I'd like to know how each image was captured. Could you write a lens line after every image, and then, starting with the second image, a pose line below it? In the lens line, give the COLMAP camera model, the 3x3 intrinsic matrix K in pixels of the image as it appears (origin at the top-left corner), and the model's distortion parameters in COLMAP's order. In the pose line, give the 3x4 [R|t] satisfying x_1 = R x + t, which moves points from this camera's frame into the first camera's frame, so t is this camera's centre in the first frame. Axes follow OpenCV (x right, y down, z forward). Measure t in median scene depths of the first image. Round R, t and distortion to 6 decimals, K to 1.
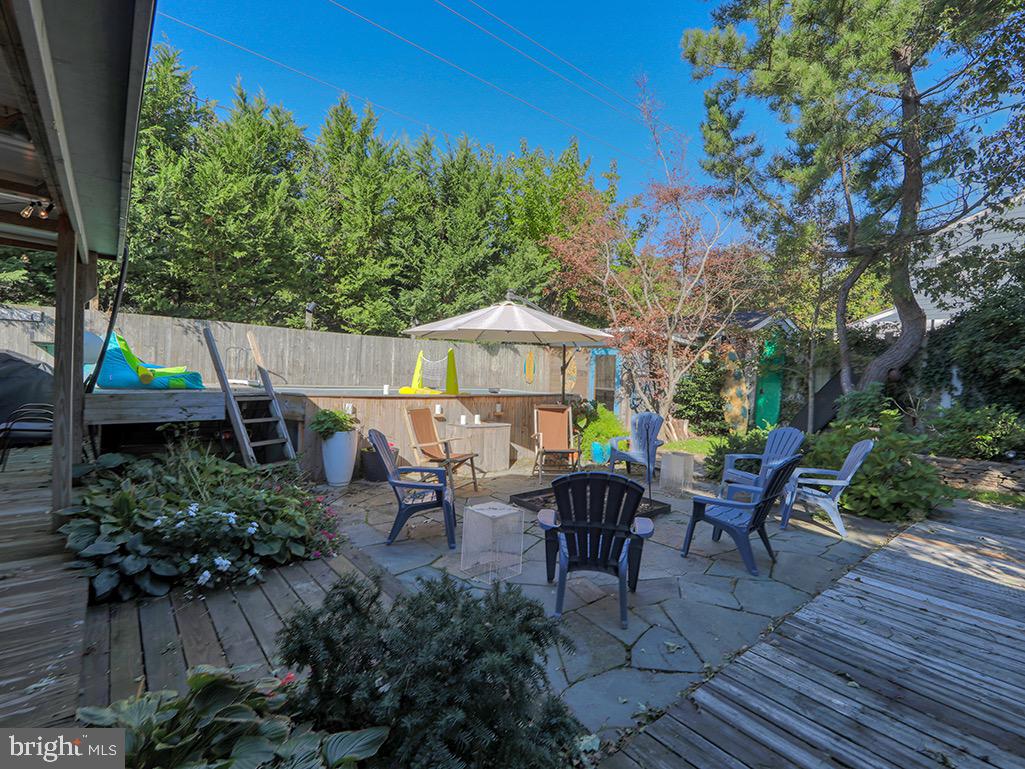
lens RADIAL K [[485.8, 0, 513.7], [0, 485.8, 383.4], [0, 0, 1]] dist [-0.013114, 0.002441]
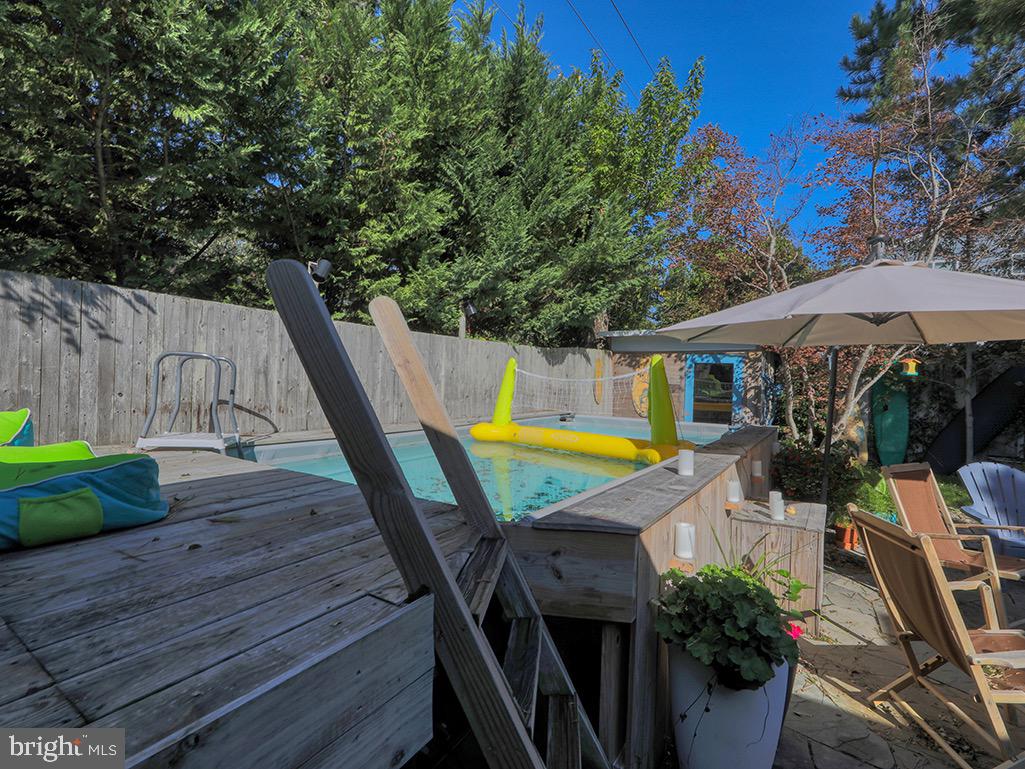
lens RADIAL K [[485.8, 0, 515.2], [0, 485.8, 385.5], [0, 0, 1]] dist [-0.013114, 0.002441]
pose [[0.961092, -0.016373, 0.275744, -0.355450], [0.017031, 0.999855, 0.000008, -0.036806], [-0.275704, 0.004689, 0.961231, 0.463522]]
